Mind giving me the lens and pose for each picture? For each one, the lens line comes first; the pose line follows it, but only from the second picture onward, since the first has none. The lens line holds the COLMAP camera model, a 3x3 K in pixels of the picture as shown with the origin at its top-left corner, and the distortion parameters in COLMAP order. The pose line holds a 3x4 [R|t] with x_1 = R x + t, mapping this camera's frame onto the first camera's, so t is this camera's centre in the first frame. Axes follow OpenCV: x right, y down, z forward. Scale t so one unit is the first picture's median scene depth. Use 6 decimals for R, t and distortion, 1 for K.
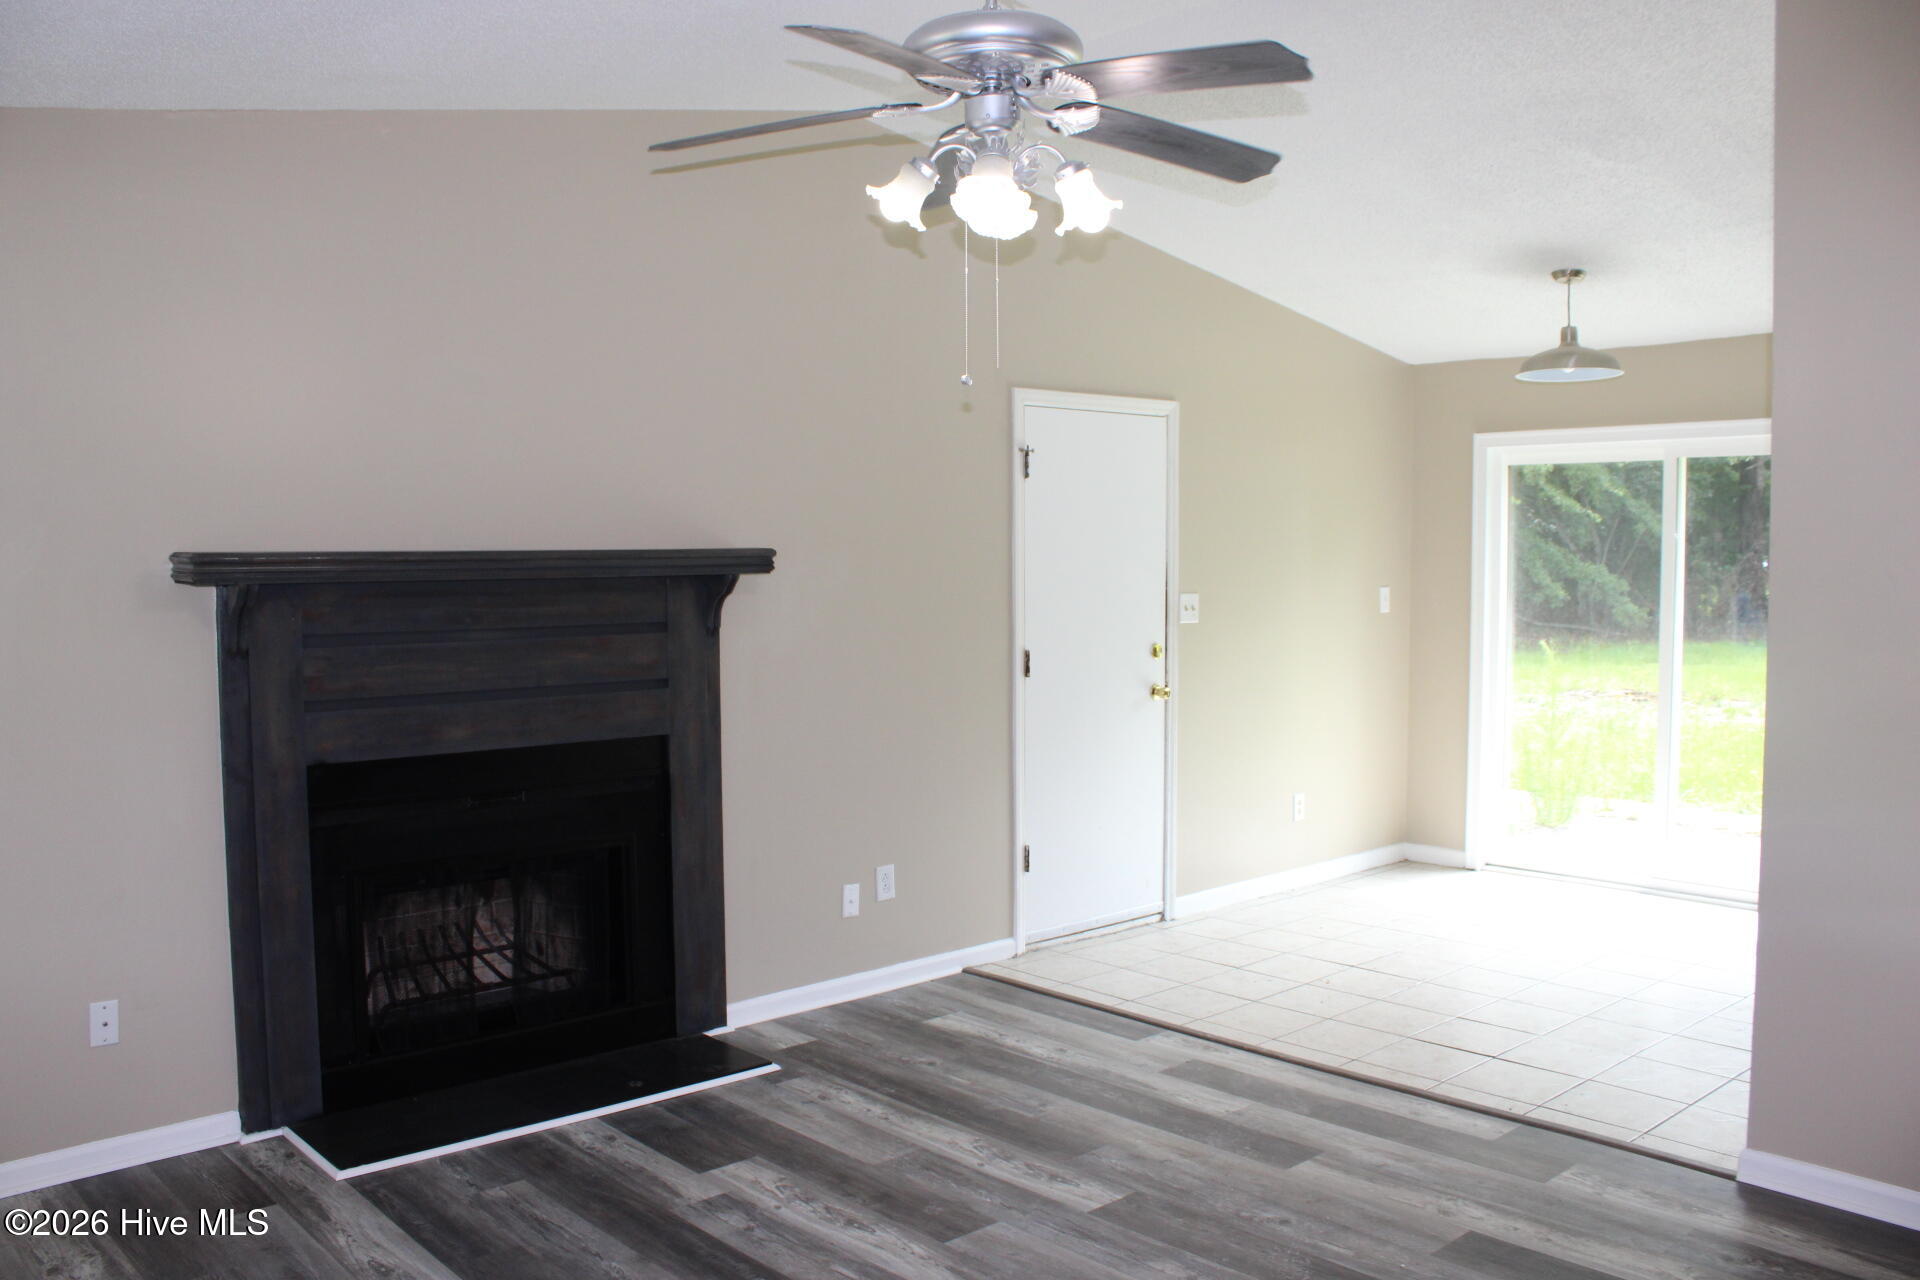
lens RADIAL K [[1624.8, 0, 950.2], [0, 1624.8, 635.6], [0, 0, 1]] dist [-0.146196, 0.118929]
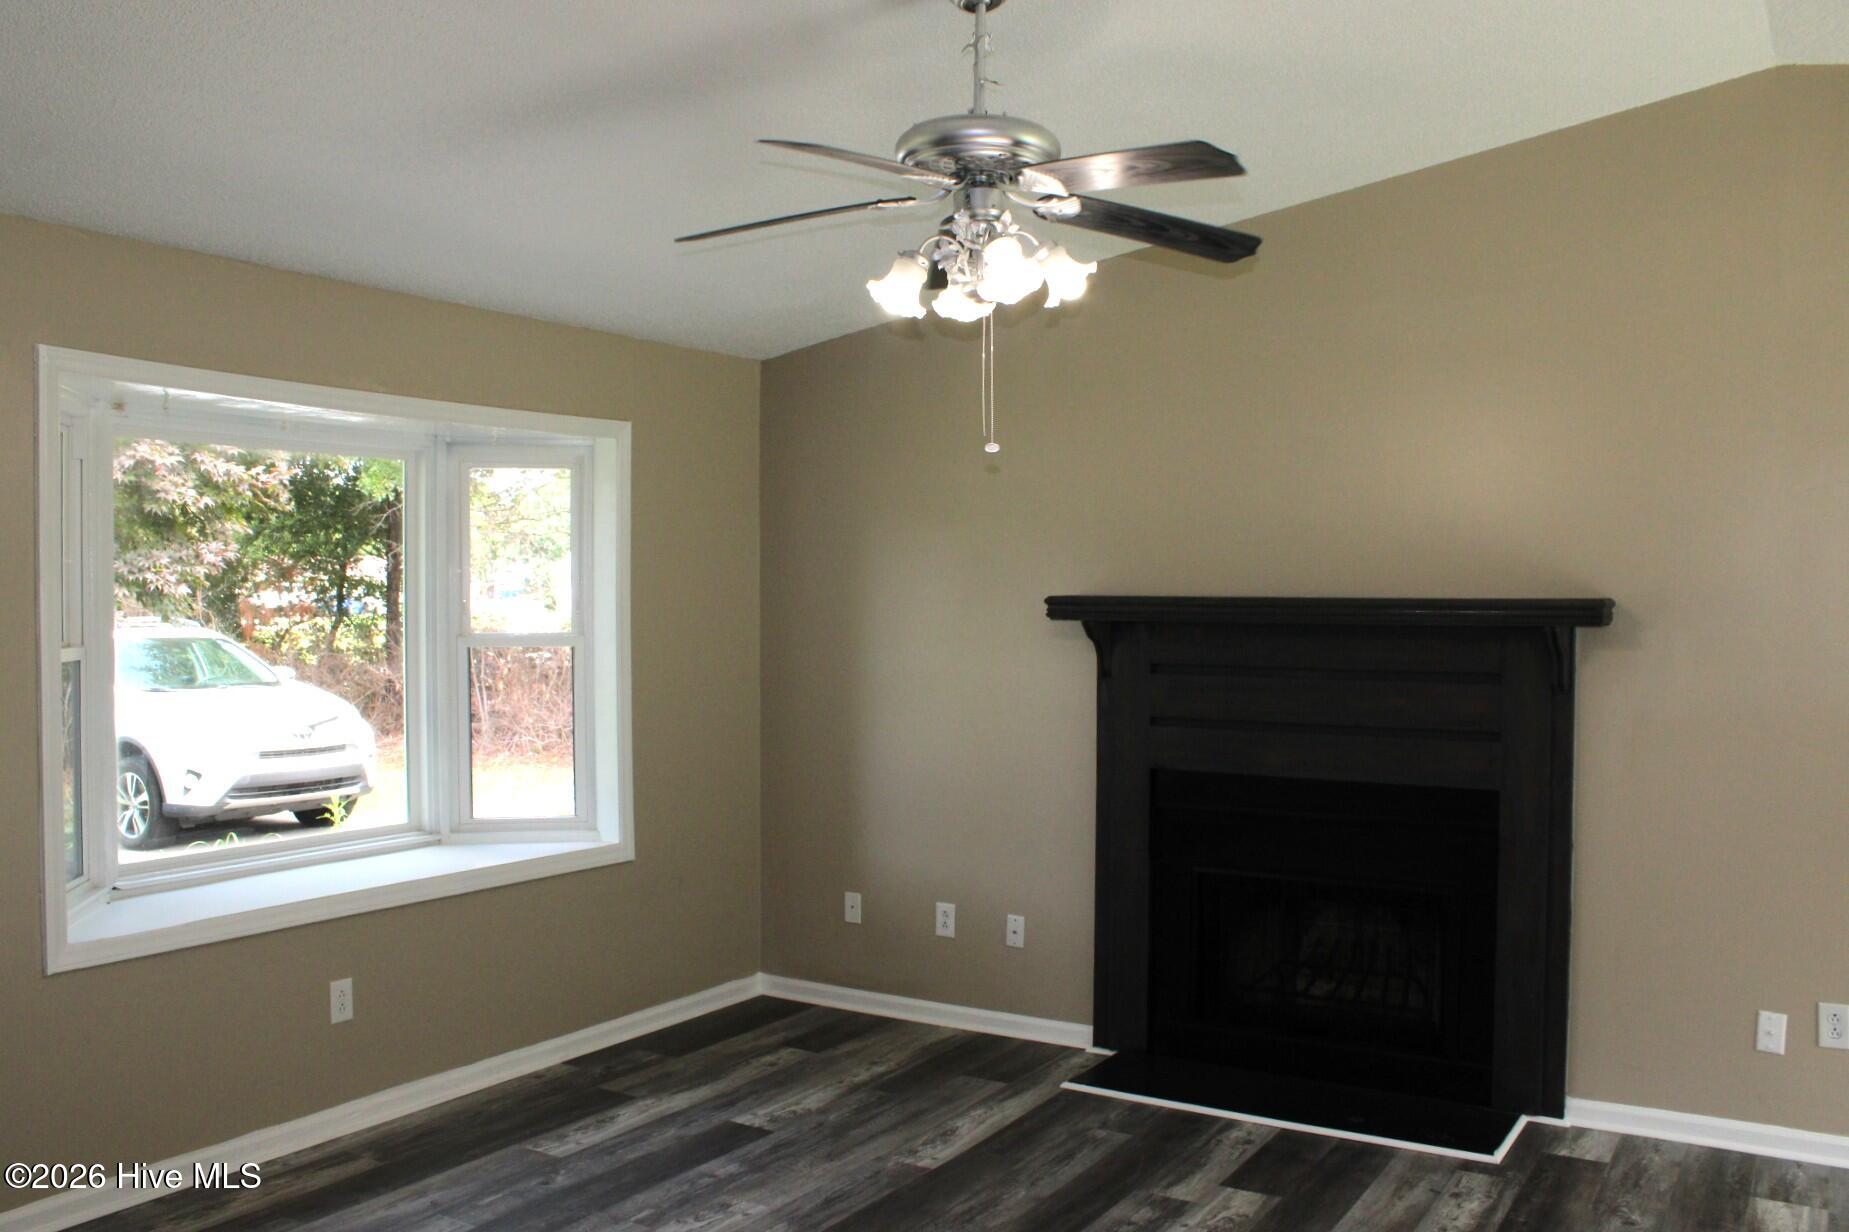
lens RADIAL K [[1564.7, 0, 923.3], [0, 1564.7, 617.6], [0, 0, 1]] dist [-0.146196, 0.118929]
pose [[0.272418, 0.011014, -0.962116, 0.666389], [-0.062138, 0.998049, -0.006169, -0.015980], [0.960170, 0.061464, 0.272571, 0.453937]]
